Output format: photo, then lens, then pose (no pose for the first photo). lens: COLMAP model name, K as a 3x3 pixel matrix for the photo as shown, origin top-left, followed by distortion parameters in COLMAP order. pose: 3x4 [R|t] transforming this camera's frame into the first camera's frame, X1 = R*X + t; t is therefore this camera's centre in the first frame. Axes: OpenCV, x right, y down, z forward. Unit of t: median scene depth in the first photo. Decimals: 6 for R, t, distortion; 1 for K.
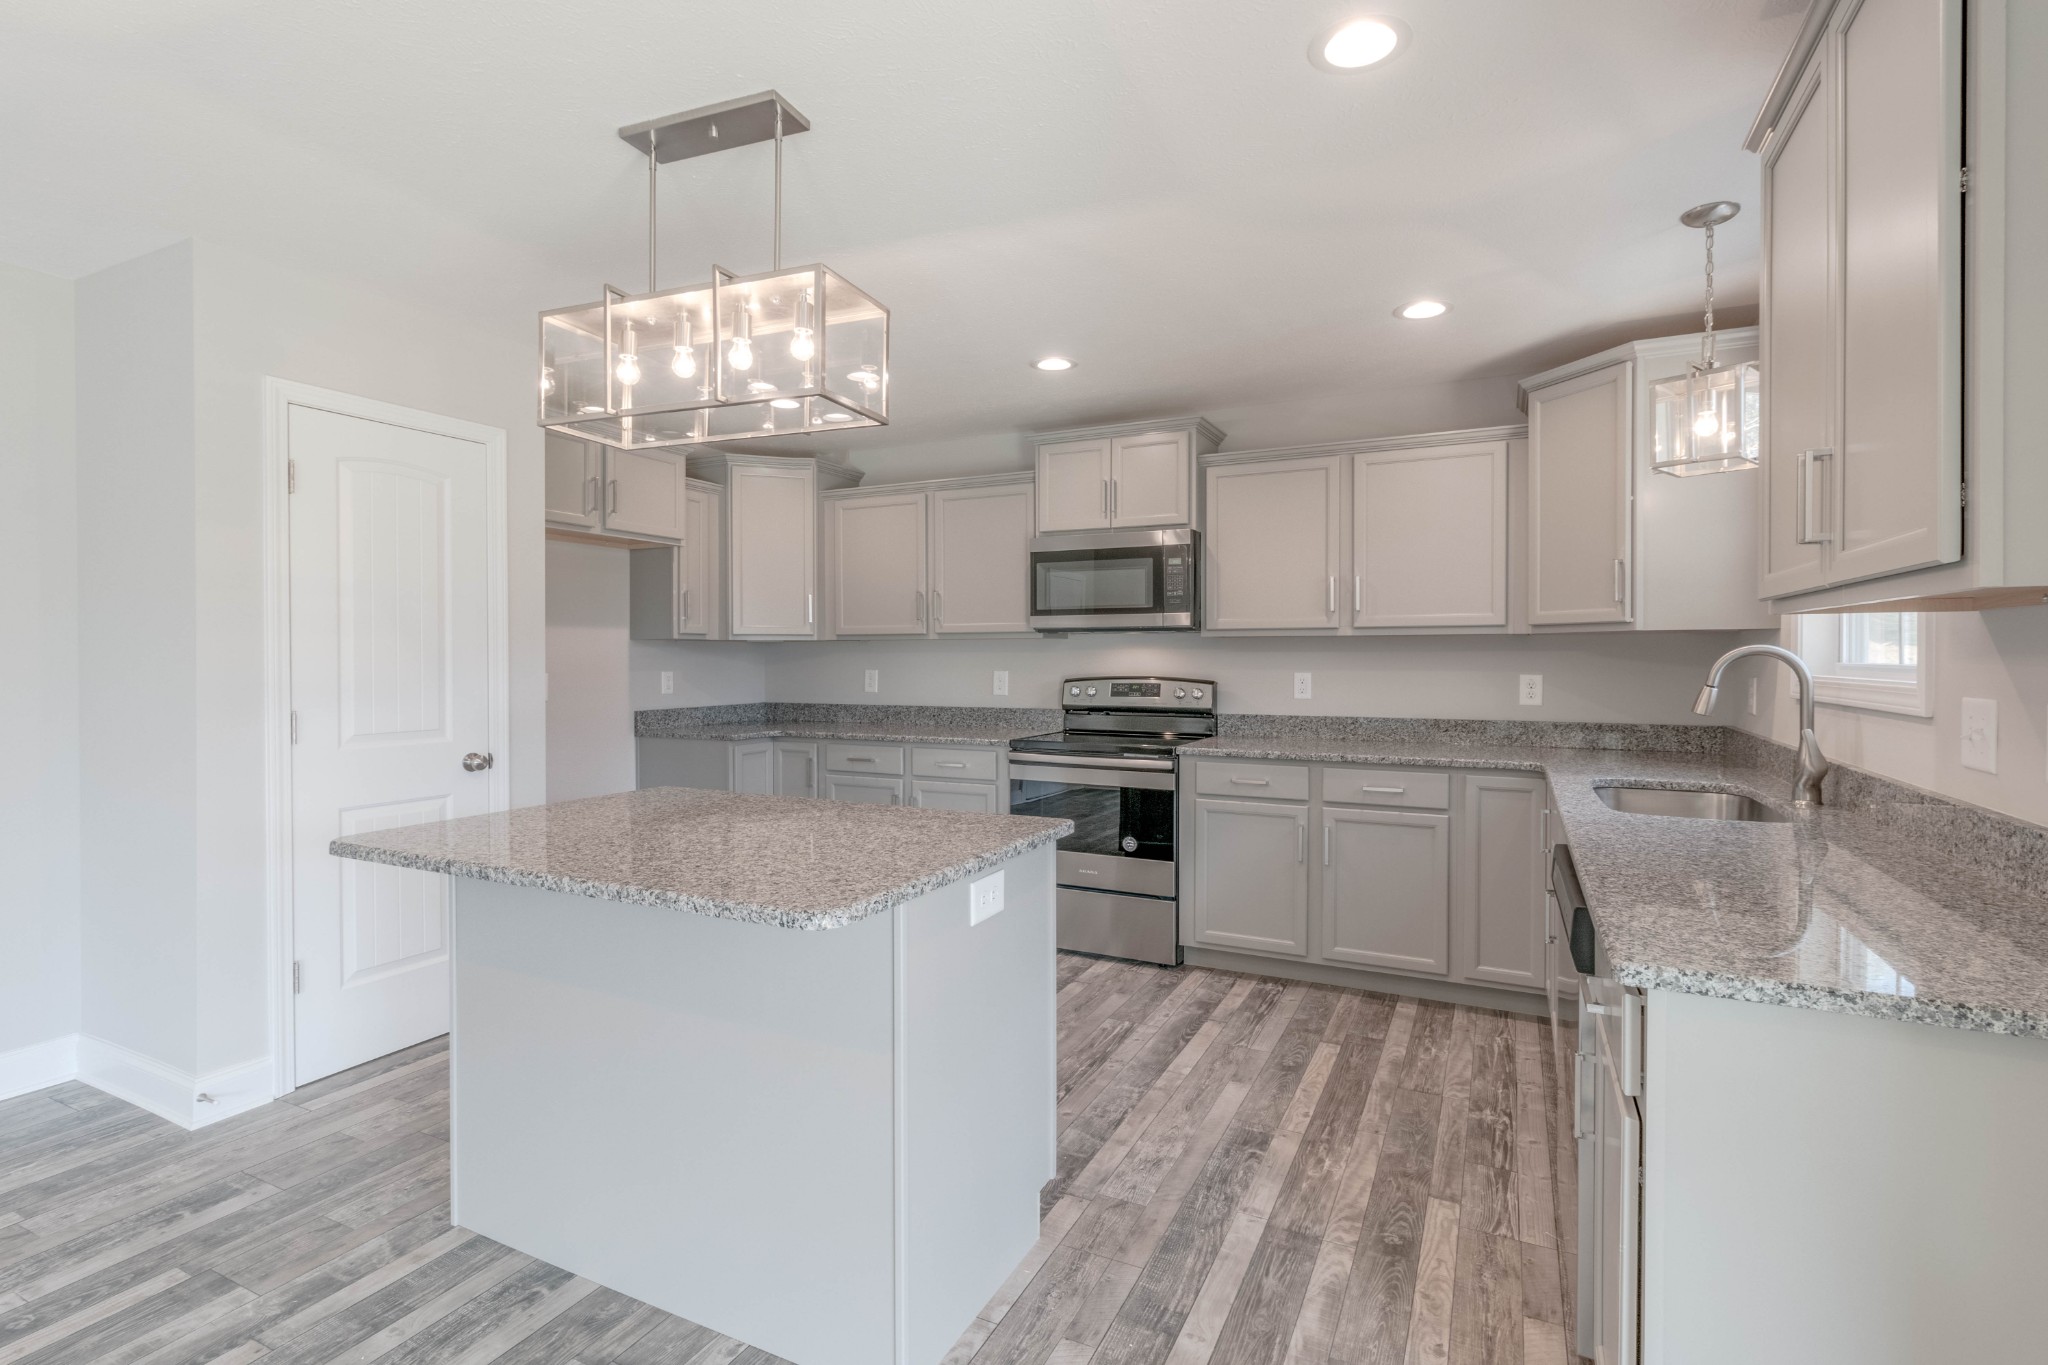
lens RADIAL K [[959.0, 0, 1019.3], [0, 959.0, 666.8], [0, 0, 1]] dist [0.001214, 0.000213]
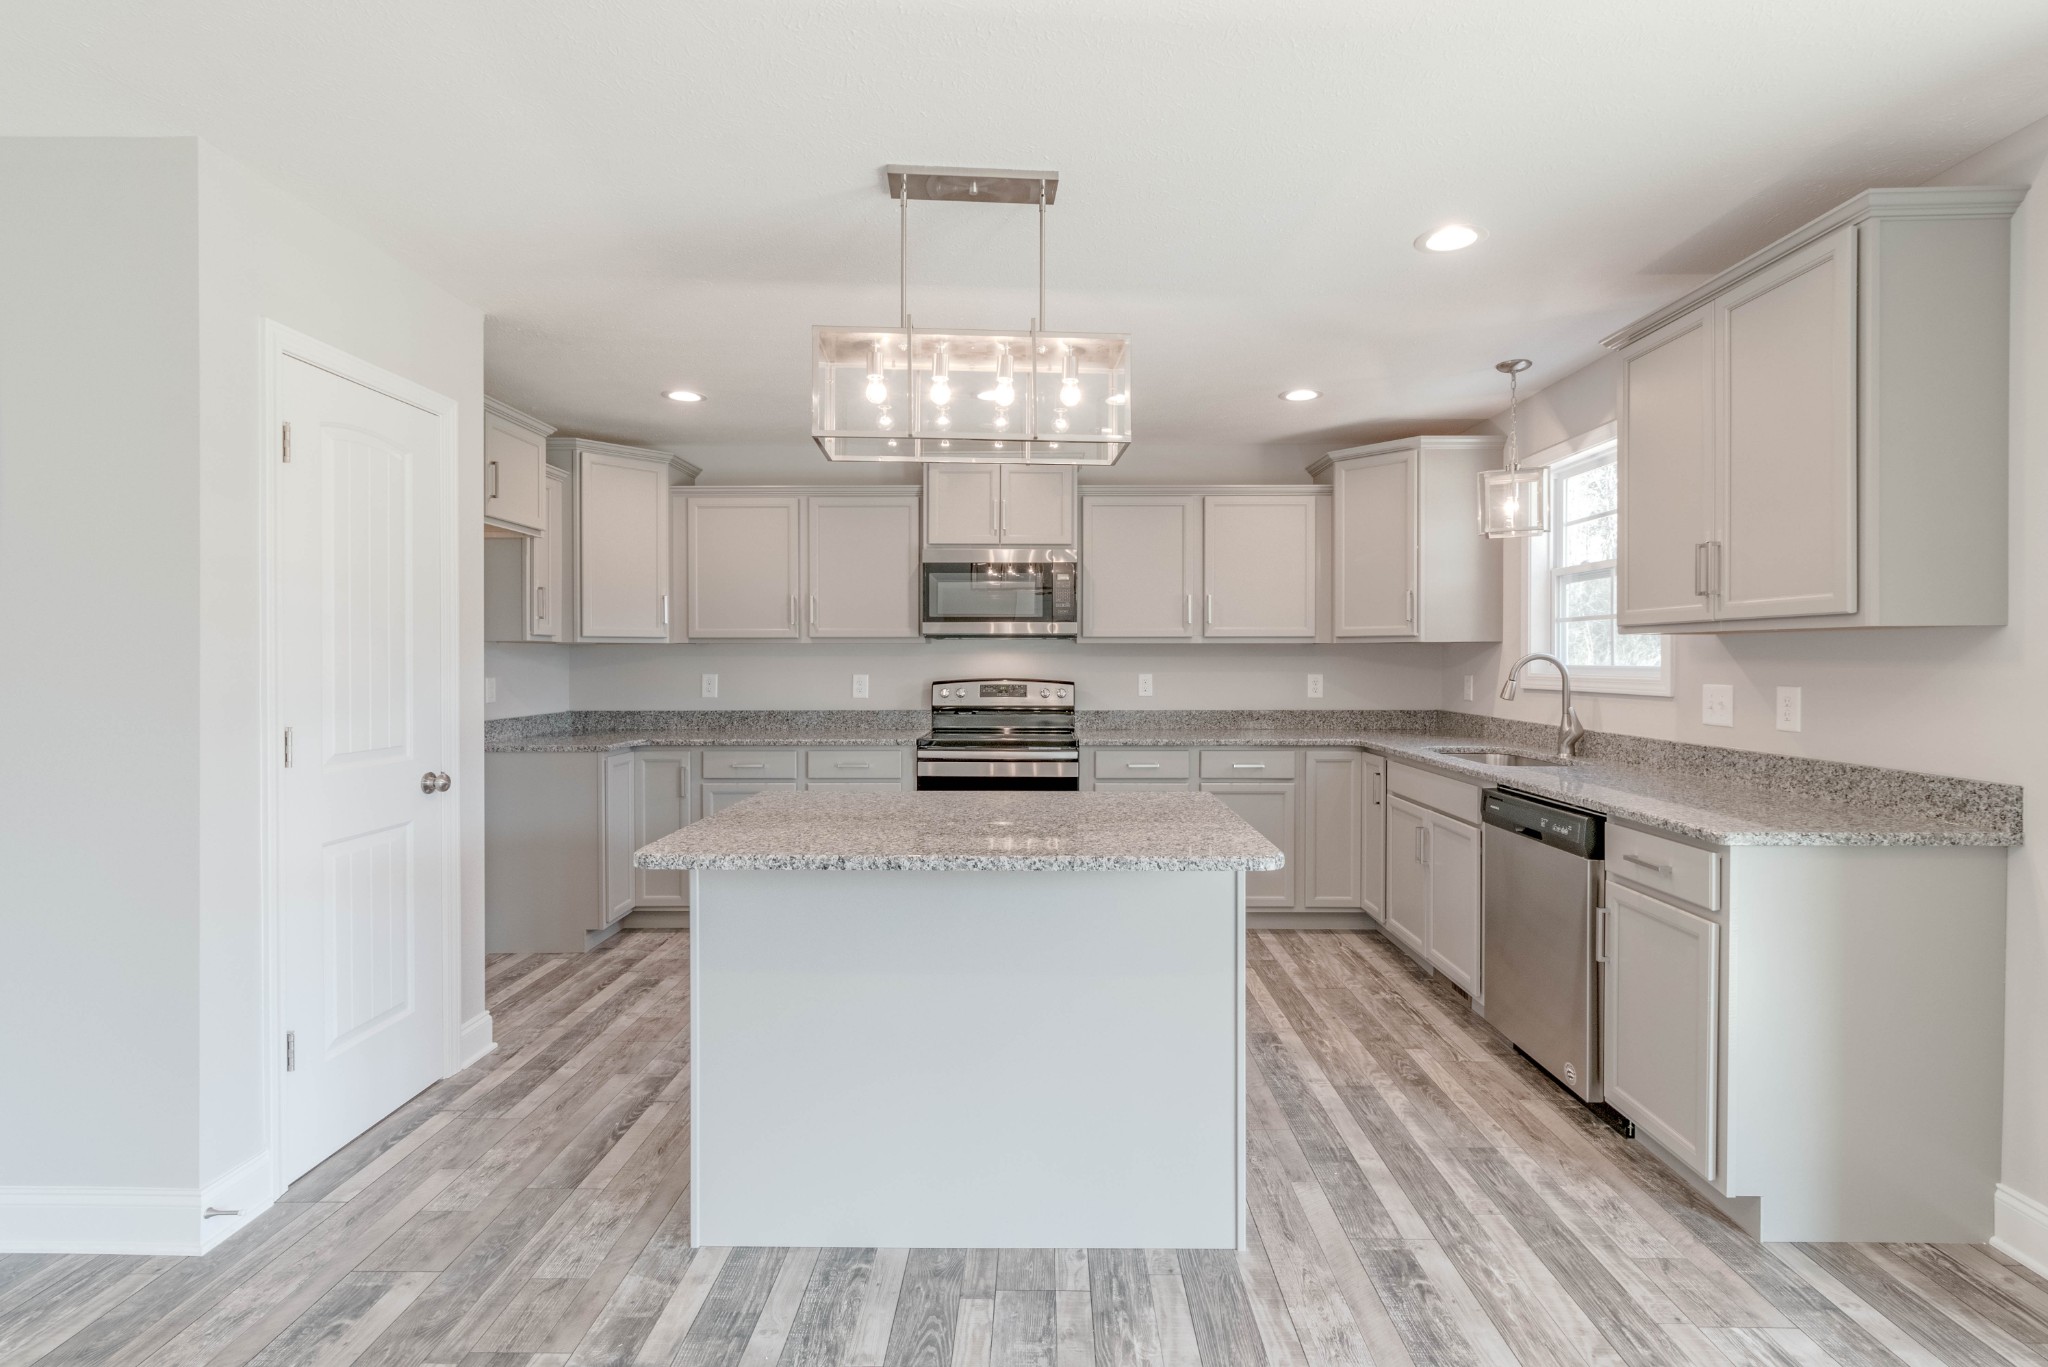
lens RADIAL K [[964.9, 0, 1028.1], [0, 964.9, 663.4], [0, 0, 1]] dist [0.001719, 0.000392]
pose [[0.900636, -0.001677, 0.434571, -0.404365], [0.004733, 0.999971, -0.005949, -0.000660], [-0.434549, 0.007414, 0.900618, -0.017141]]
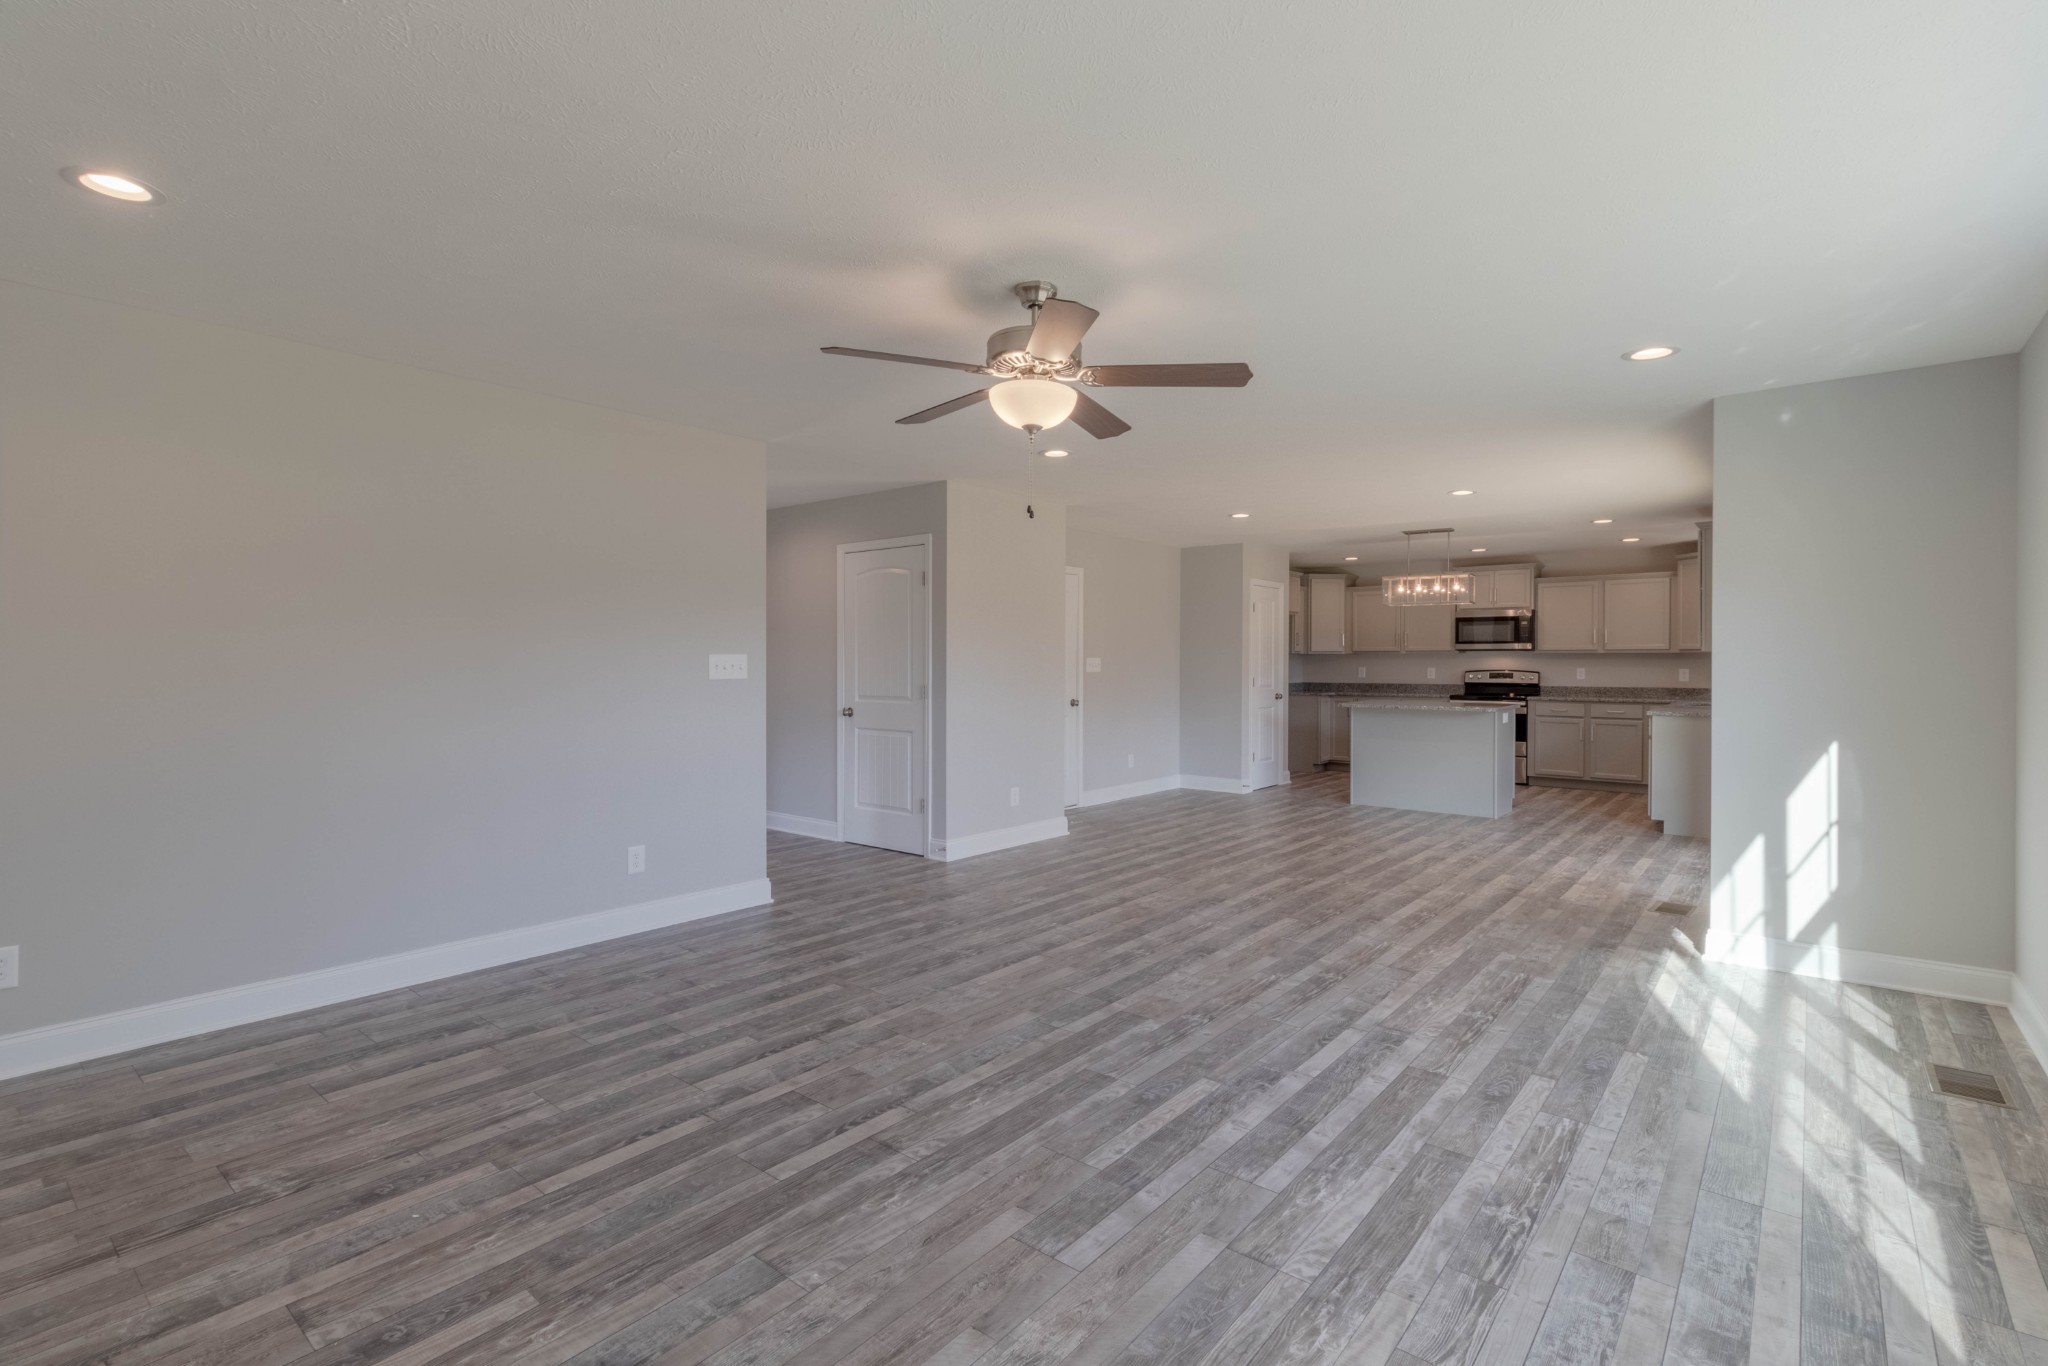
lens RADIAL K [[936.4, 0, 1042.1], [0, 936.4, 669.1], [0, 0, 1]] dist [0.001424, 0.000049]
pose [[0.977205, 0.004727, -0.212246, -0.582658], [-0.005021, 0.999987, -0.000847, 0.018861], [0.212239, 0.001893, 0.977216, -1.752397]]
